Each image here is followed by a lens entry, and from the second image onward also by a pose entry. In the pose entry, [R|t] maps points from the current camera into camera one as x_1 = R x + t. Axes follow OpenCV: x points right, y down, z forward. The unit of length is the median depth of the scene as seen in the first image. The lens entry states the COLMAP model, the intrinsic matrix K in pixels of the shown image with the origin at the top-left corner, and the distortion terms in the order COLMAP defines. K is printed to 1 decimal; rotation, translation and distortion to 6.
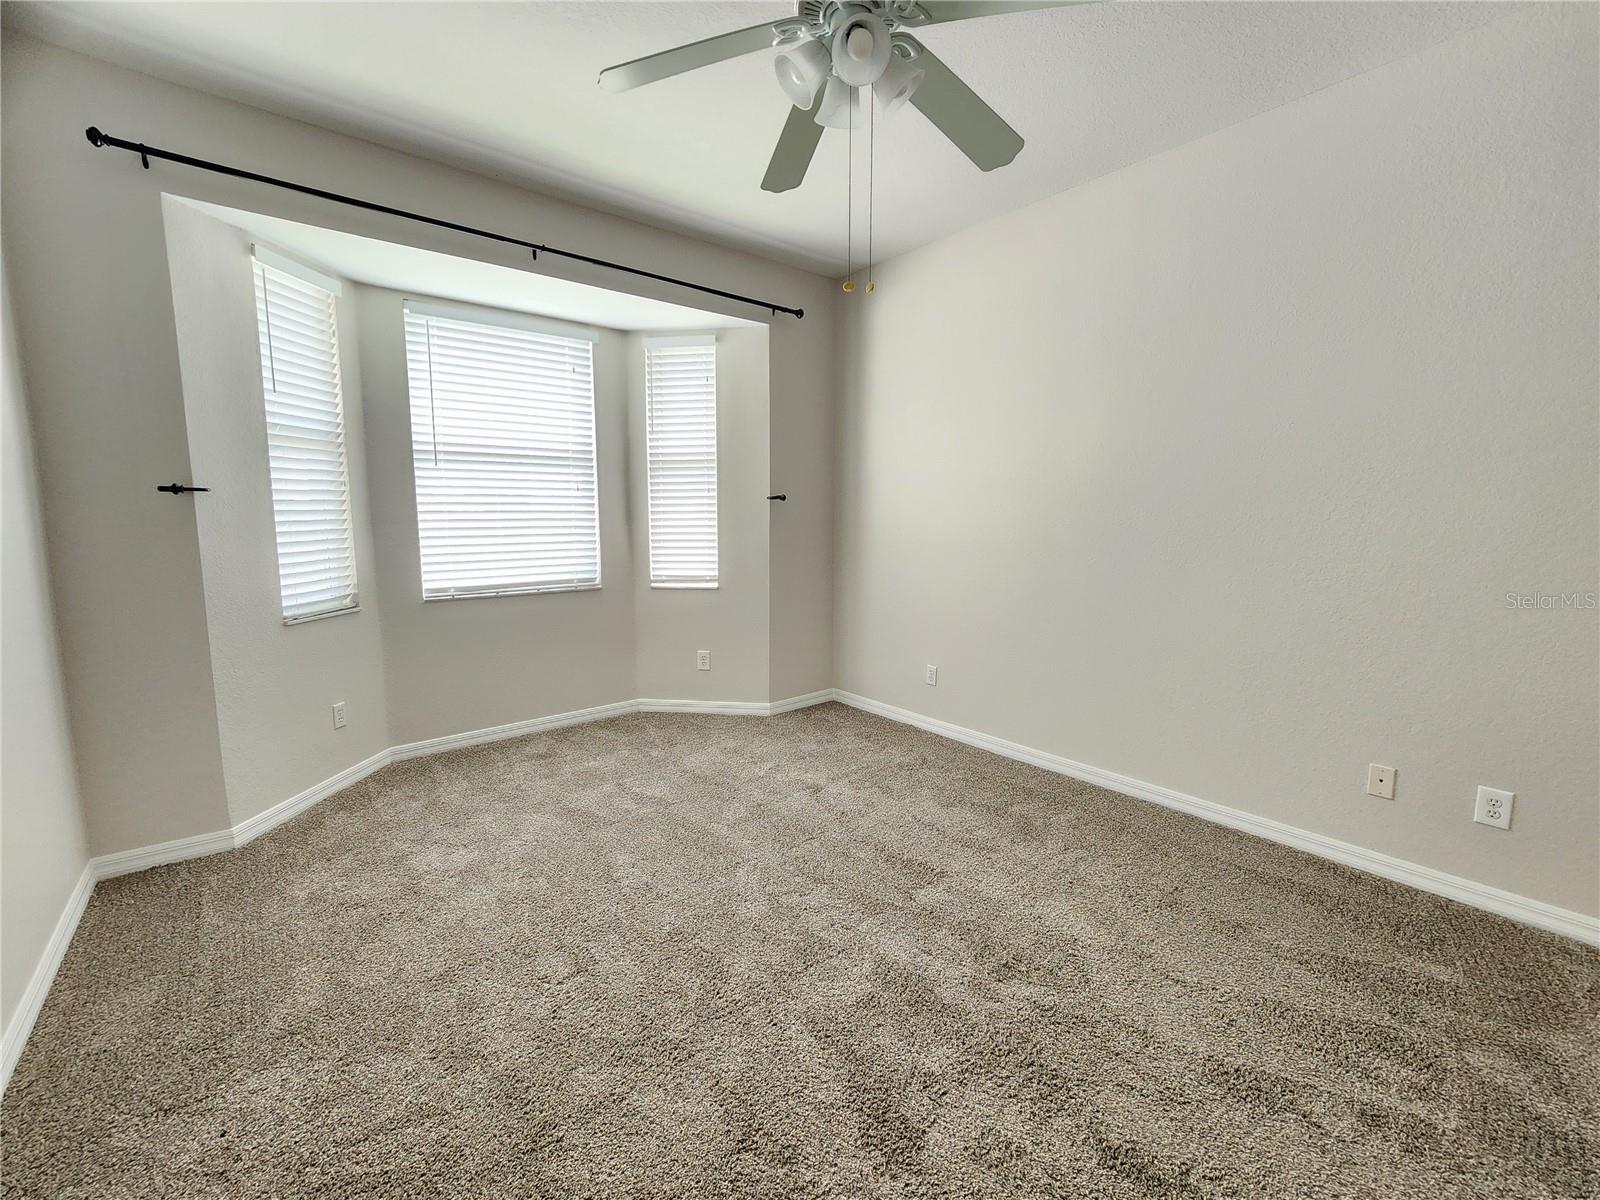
lens RADIAL K [[660.4, 0, 792.5], [0, 660.4, 586.4], [0, 0, 1]] dist [0.001572, 0.003599]
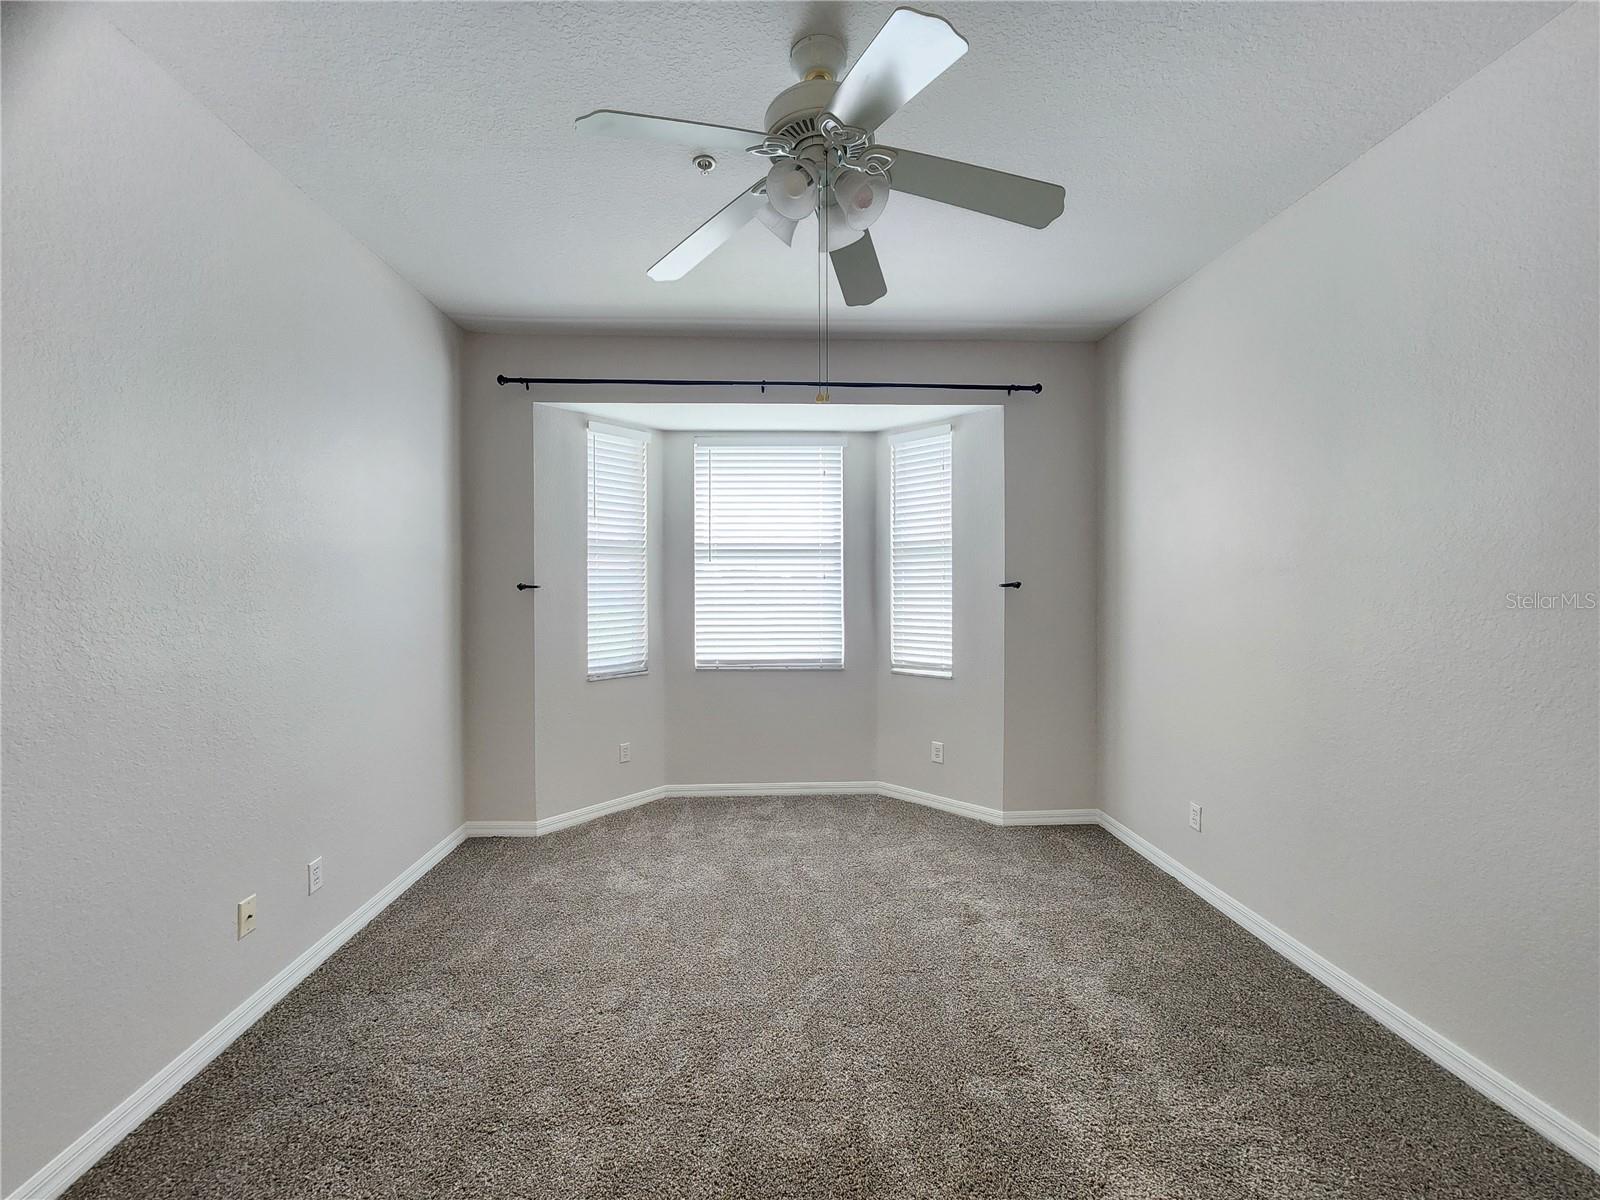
lens RADIAL K [[660.4, 0, 792.5], [0, 660.4, 586.4], [0, 0, 1]] dist [0.001572, 0.003599]
pose [[0.806826, 0.001156, -0.590788, 0.321254], [-0.065562, 0.993997, -0.087592, -0.036513], [0.587140, 0.109405, 0.802058, 0.093901]]
